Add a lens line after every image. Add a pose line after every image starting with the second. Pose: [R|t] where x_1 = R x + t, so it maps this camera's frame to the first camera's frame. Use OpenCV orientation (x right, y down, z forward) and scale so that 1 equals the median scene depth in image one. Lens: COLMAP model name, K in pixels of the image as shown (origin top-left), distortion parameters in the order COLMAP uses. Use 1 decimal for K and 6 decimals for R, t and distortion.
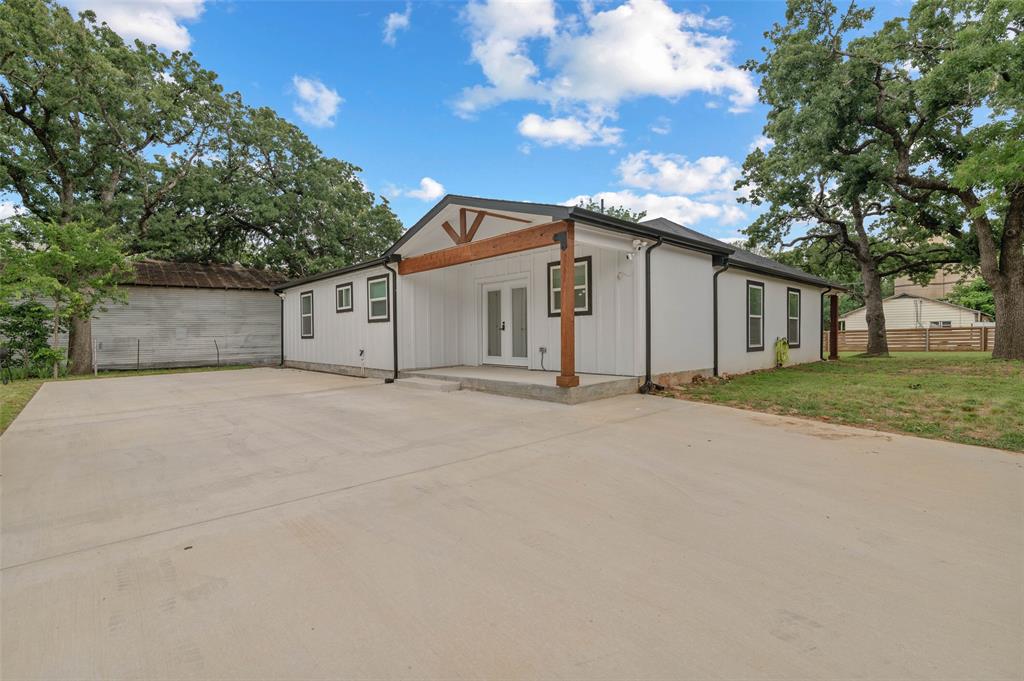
lens RADIAL K [[475.9, 0, 514.6], [0, 475.9, 325.6], [0, 0, 1]] dist [-0.003712, 0.000087]
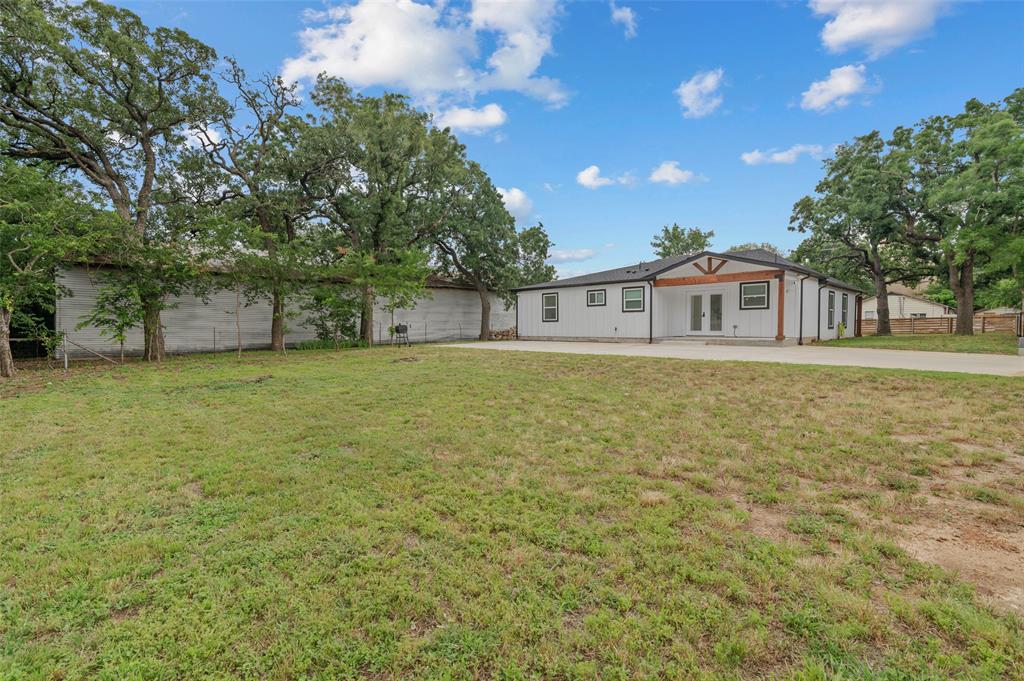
lens RADIAL K [[475.7, 0, 515.5], [0, 475.7, 329.9], [0, 0, 1]] dist [-0.002265, -0.000633]
pose [[0.999204, 0.003583, 0.039728, -0.521881], [-0.004779, 0.999536, 0.030073, 0.005655], [-0.039602, -0.030239, 0.998758, -0.524238]]
